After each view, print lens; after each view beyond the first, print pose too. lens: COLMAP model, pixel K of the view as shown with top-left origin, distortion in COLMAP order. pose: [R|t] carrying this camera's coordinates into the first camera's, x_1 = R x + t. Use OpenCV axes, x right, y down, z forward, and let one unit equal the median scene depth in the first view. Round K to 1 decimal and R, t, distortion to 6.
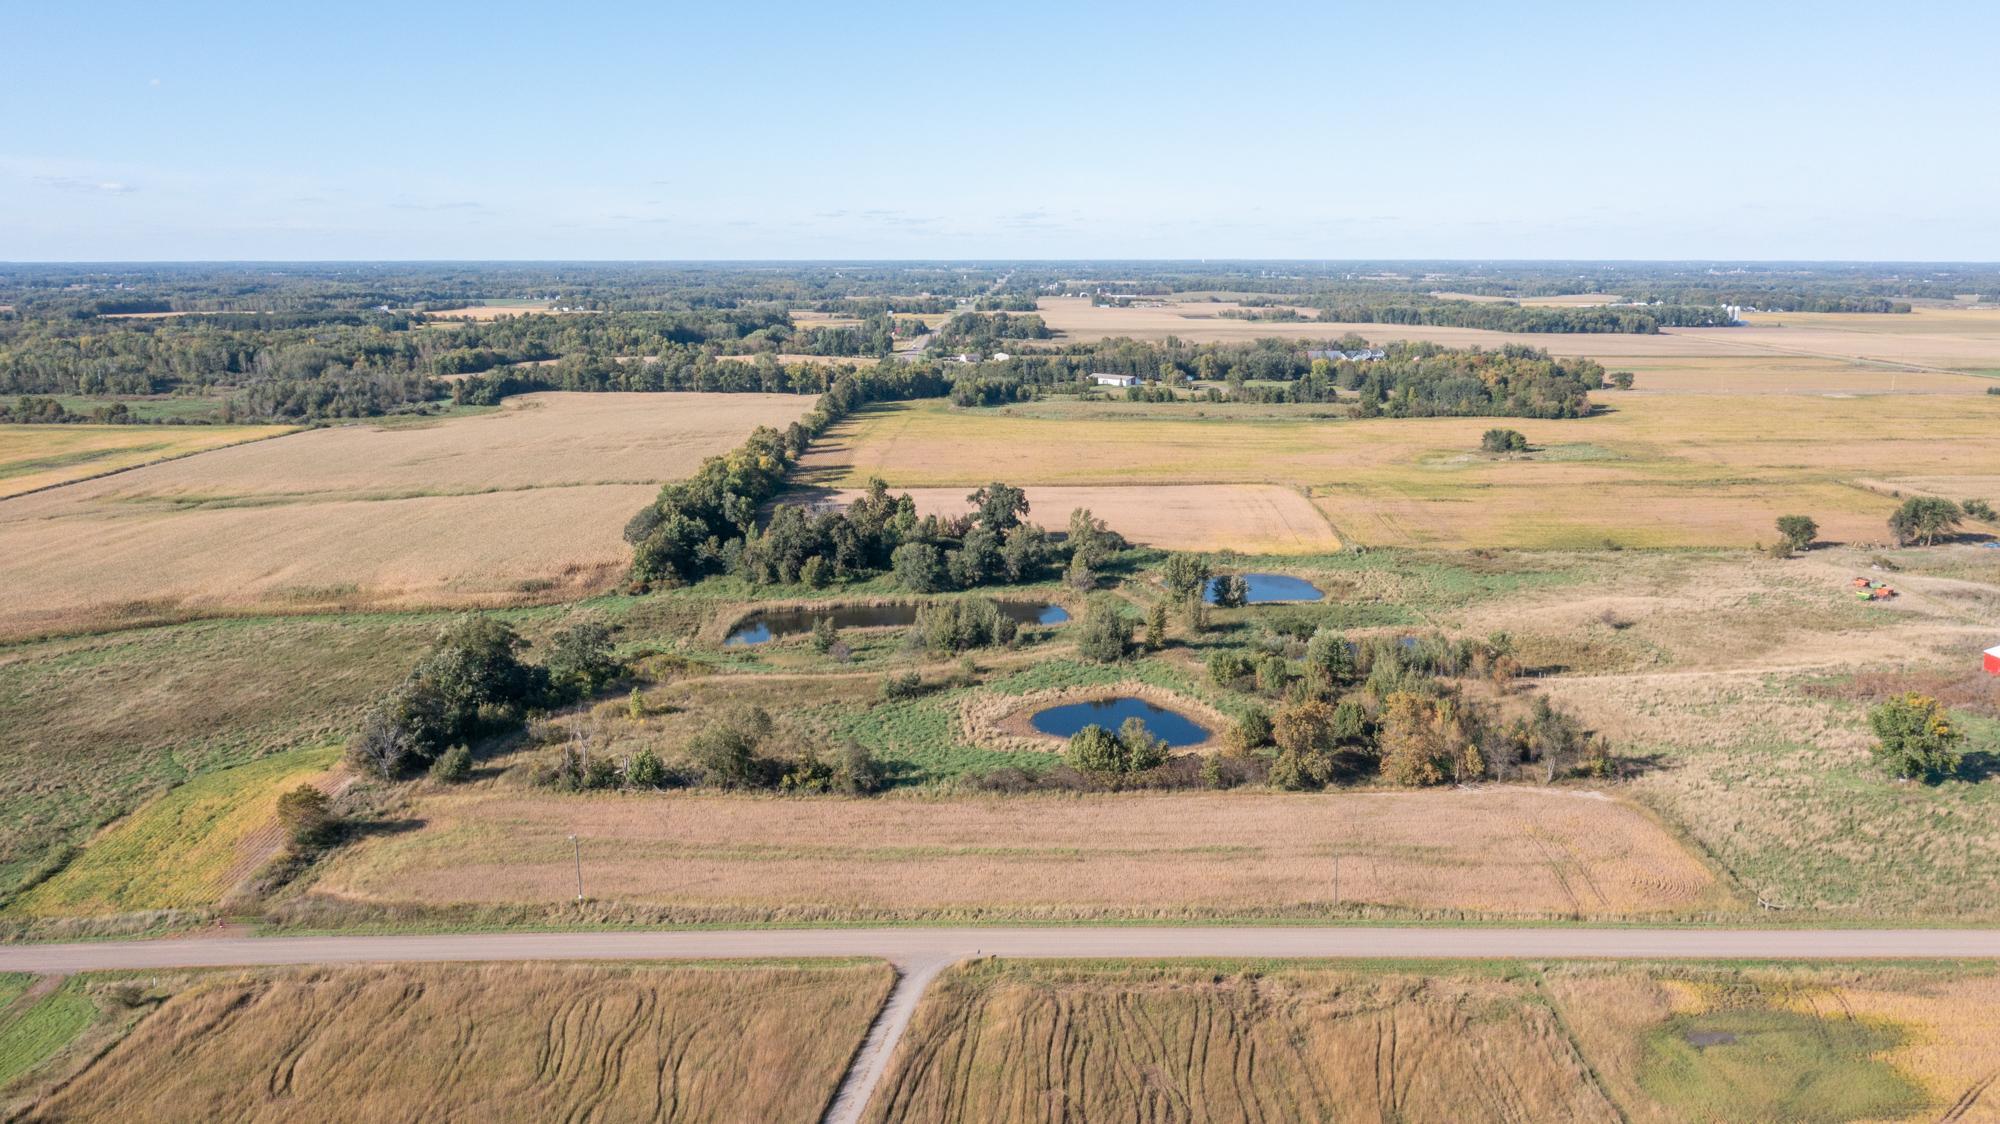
lens RADIAL K [[1631.1, 0, 1000.0], [0, 1631.1, 562.0], [0, 0, 1]] dist [-0.006382, -0.003231]
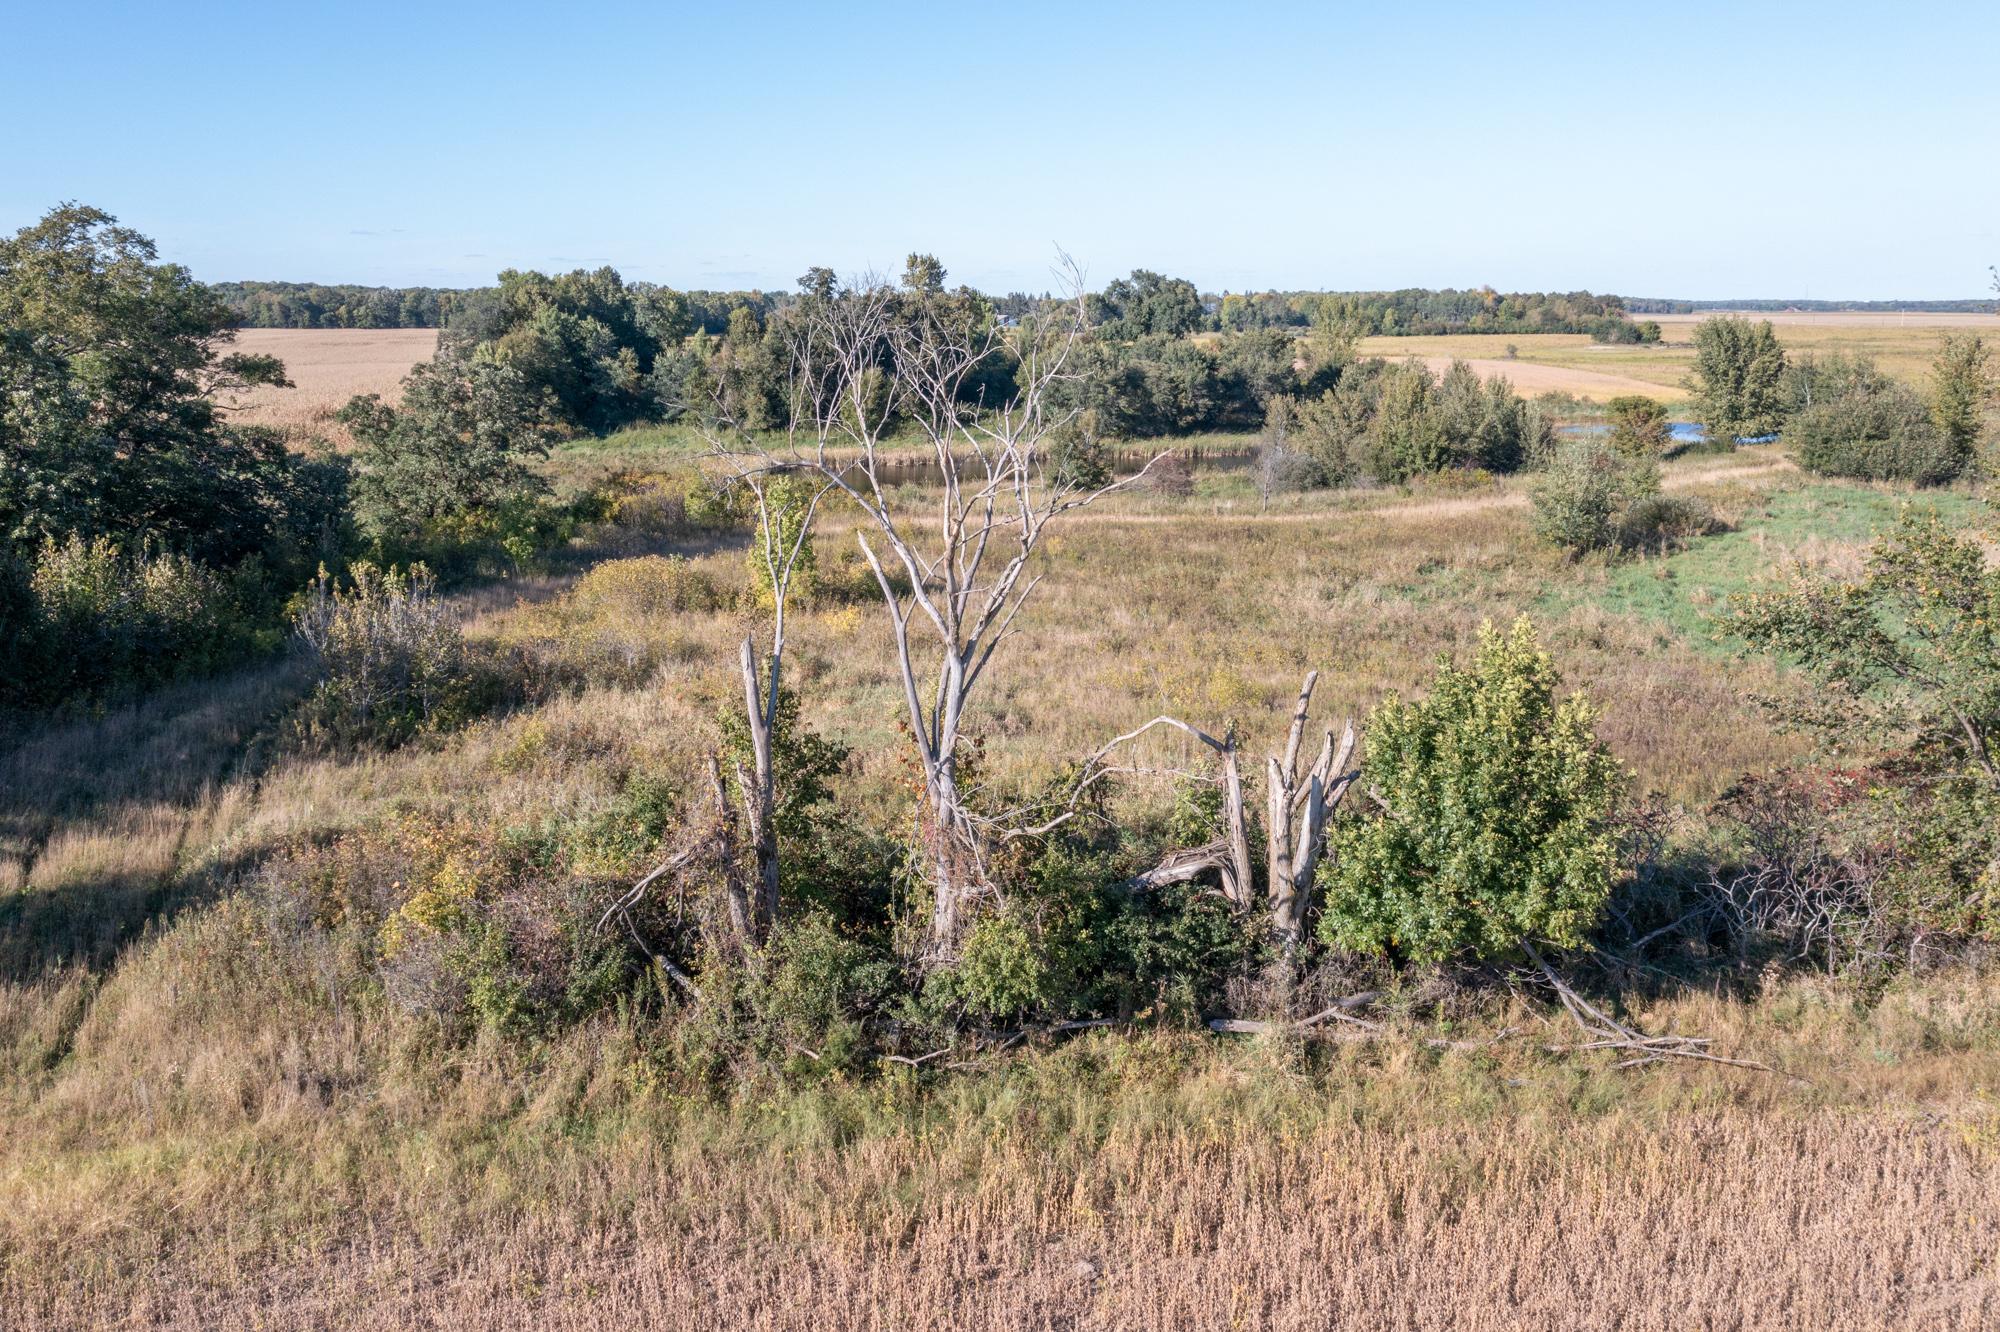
lens RADIAL K [[1636.0, 0, 909.8], [0, 1636.0, 559.5], [0, 0, 1]] dist [-0.026361, 0.008094]
pose [[0.991752, -0.019558, 0.126674, -0.161401], [0.023526, 0.999276, -0.029906, 0.065344], [-0.125997, 0.032639, 0.991494, 0.531187]]
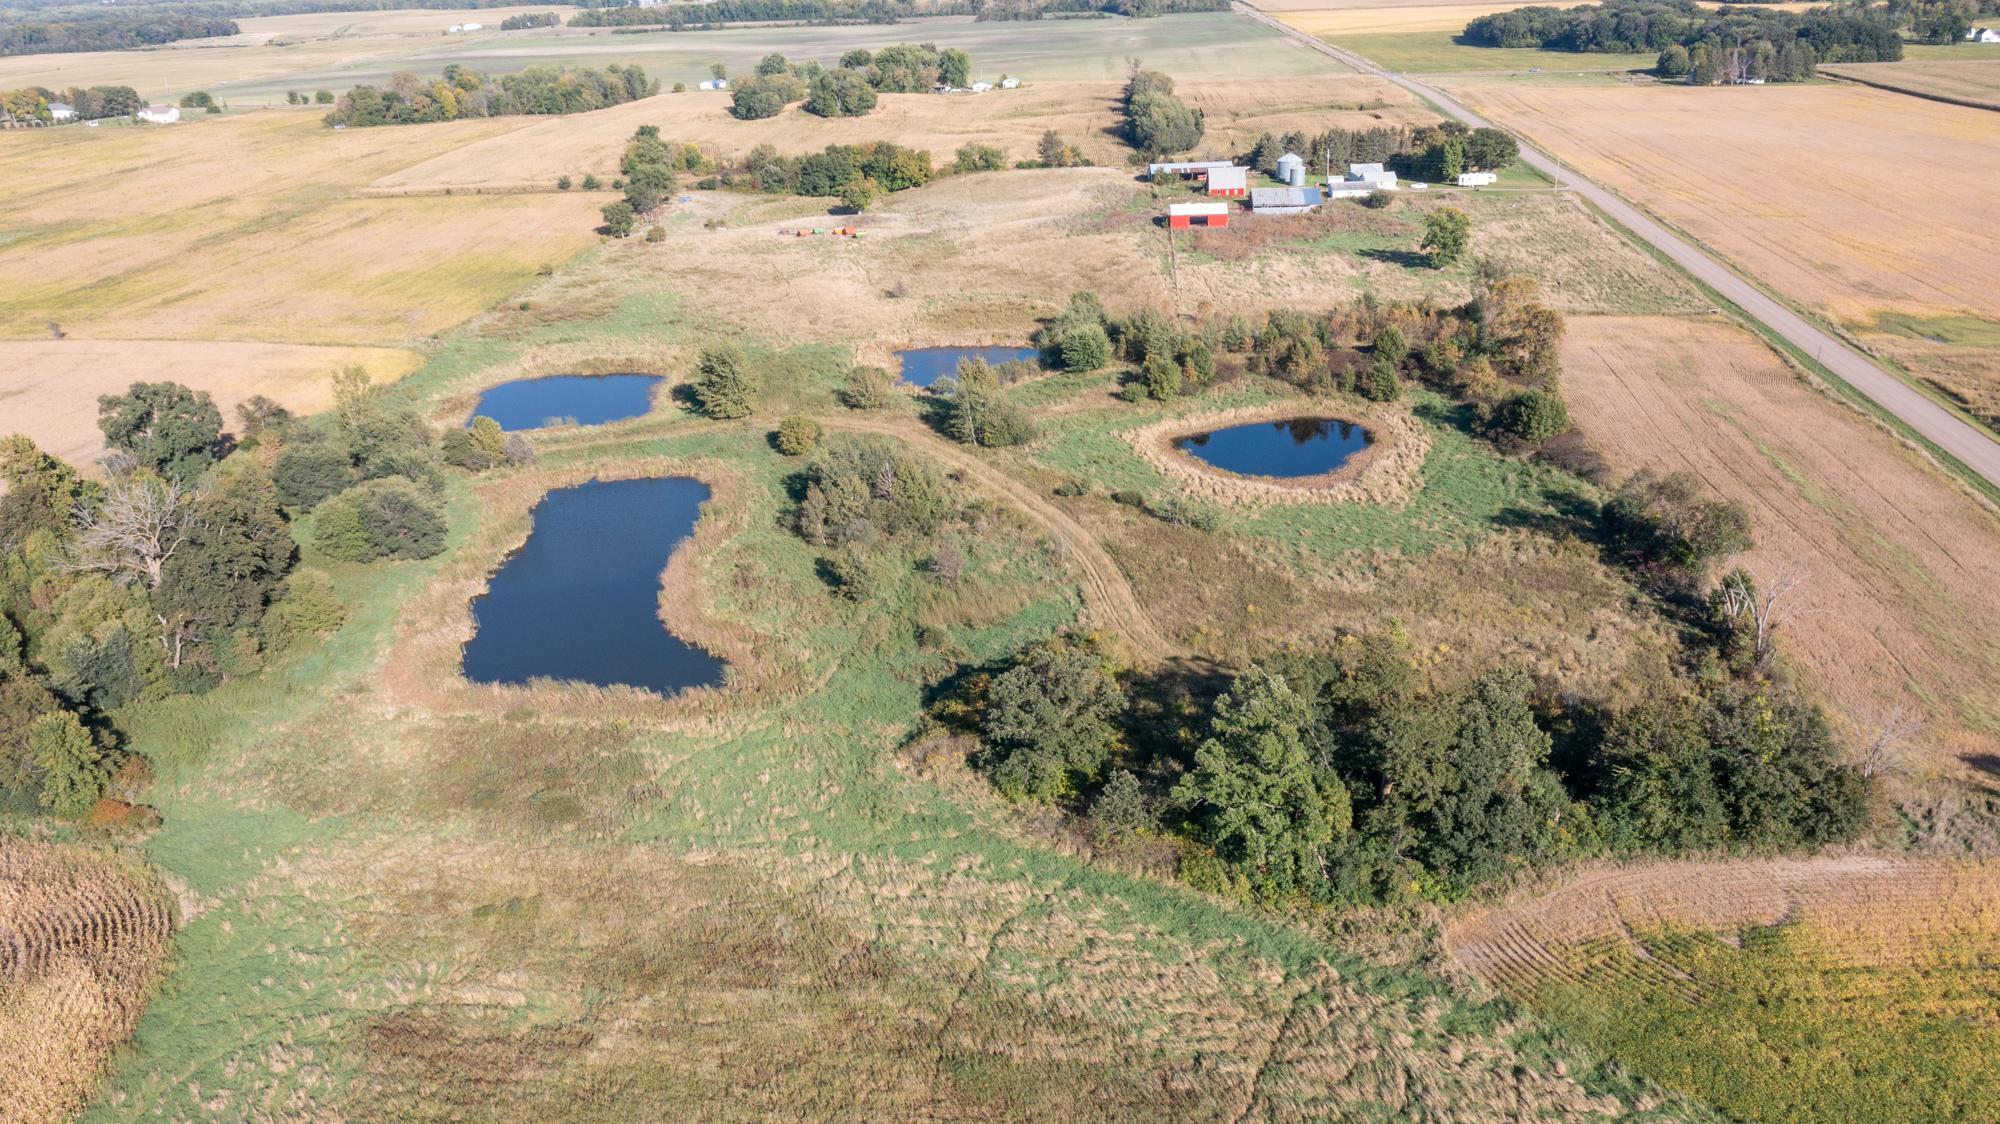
lens RADIAL K [[1595.1, 0, 1000.0], [0, 1595.1, 562.0], [0, 0, 1]] dist [-0.006498, -0.002870]
pose [[0.064928, -0.364895, 0.928782, -0.531317], [0.219463, 0.913179, 0.343423, -0.120986], [-0.973458, 0.181535, 0.139372, 0.725791]]
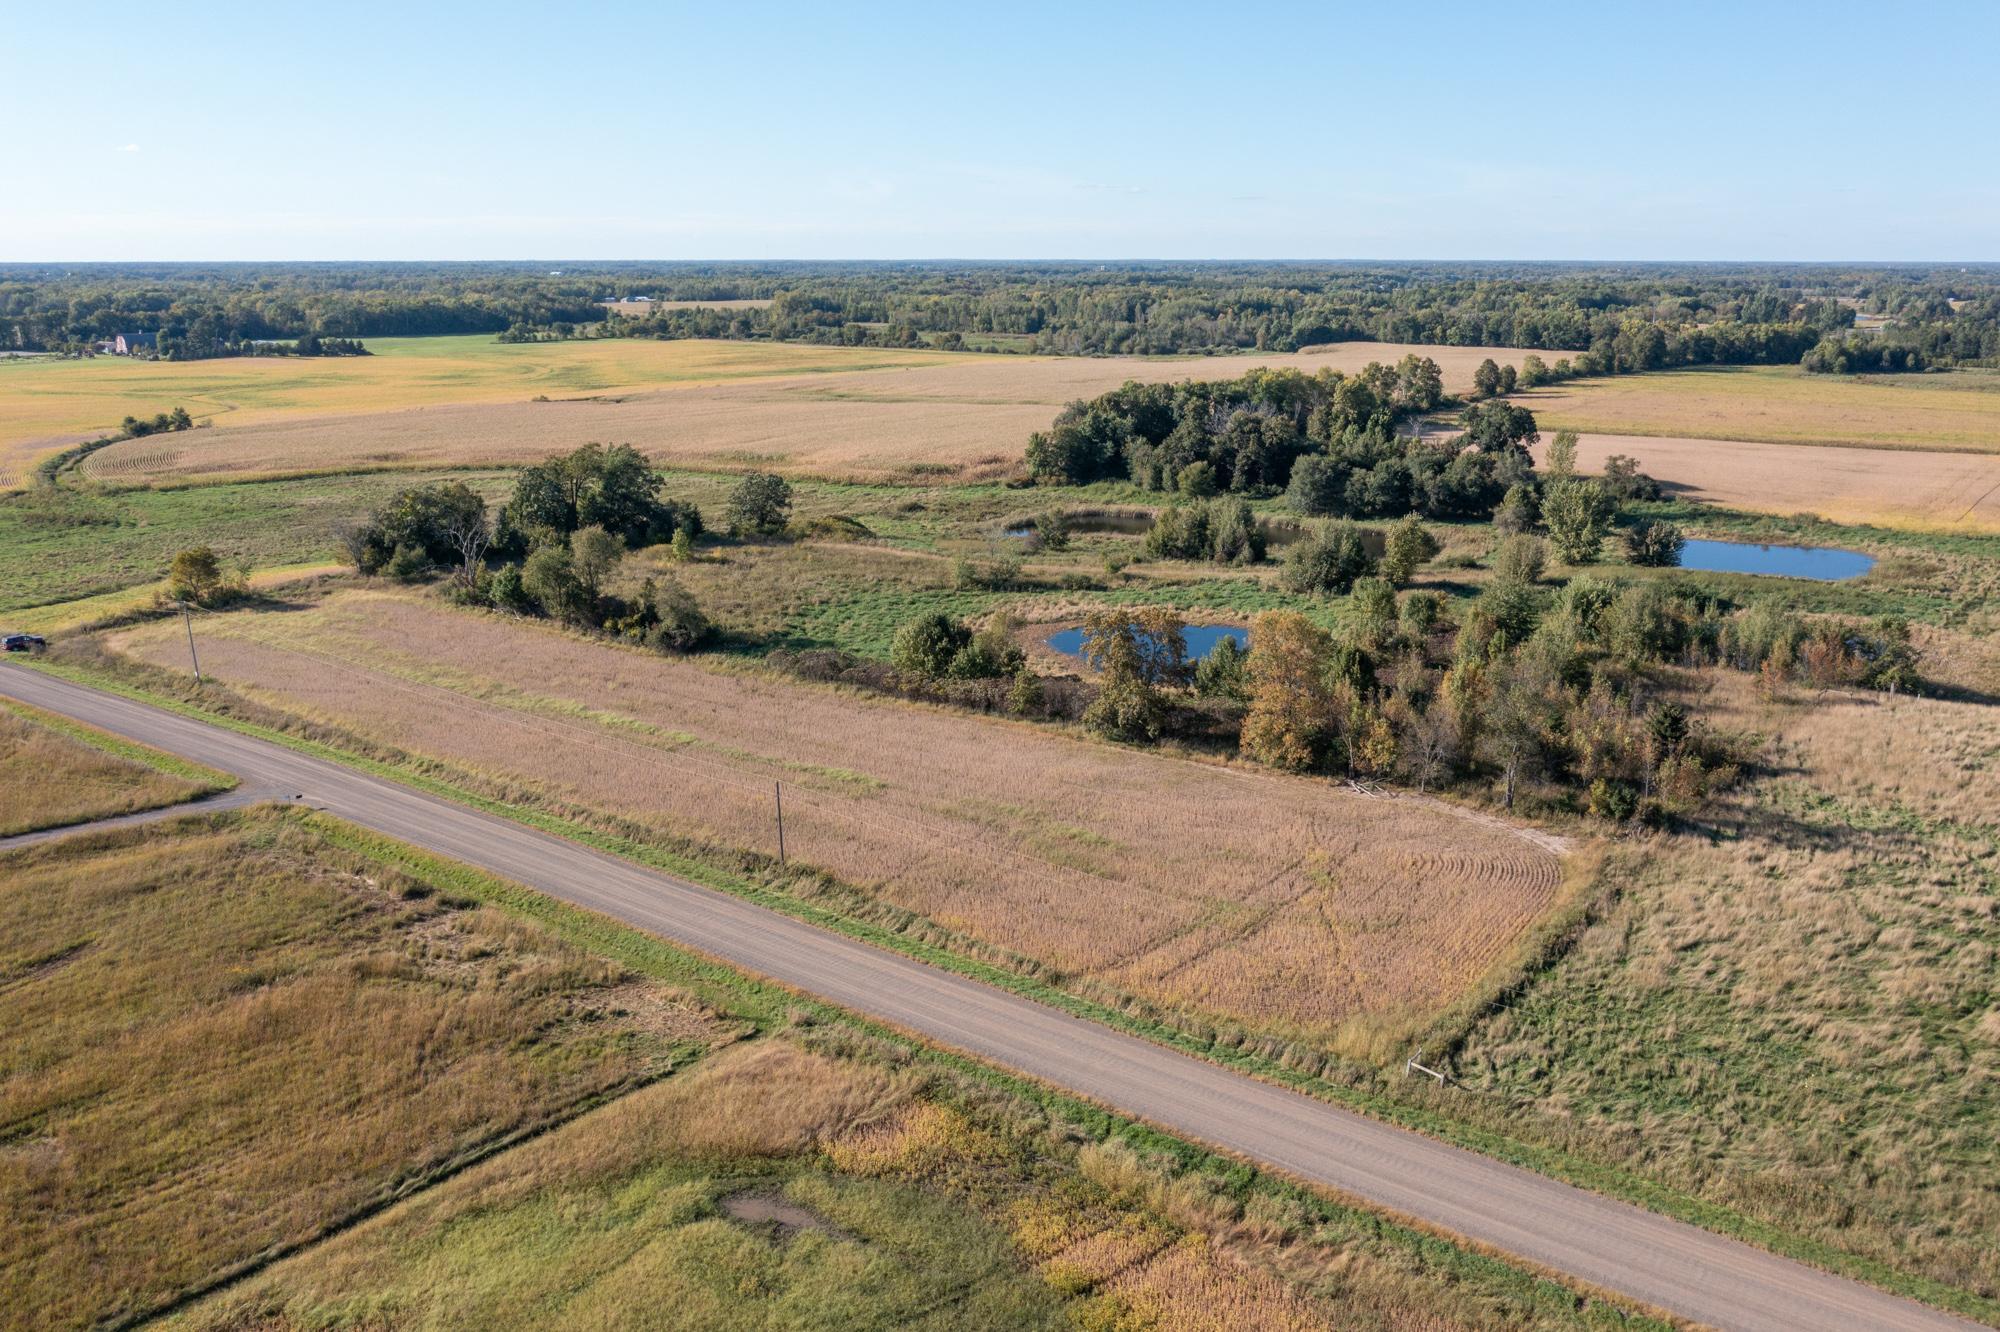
lens RADIAL K [[1631.1, 0, 1000.0], [0, 1631.1, 666.0], [0, 0, 1]] dist [-0.011606, 0.001684]
pose [[0.795930, 0.147820, -0.587064, 0.308004], [-0.113426, 0.988971, 0.095238, 0.032031], [0.594667, -0.009215, 0.803919, 0.267226]]
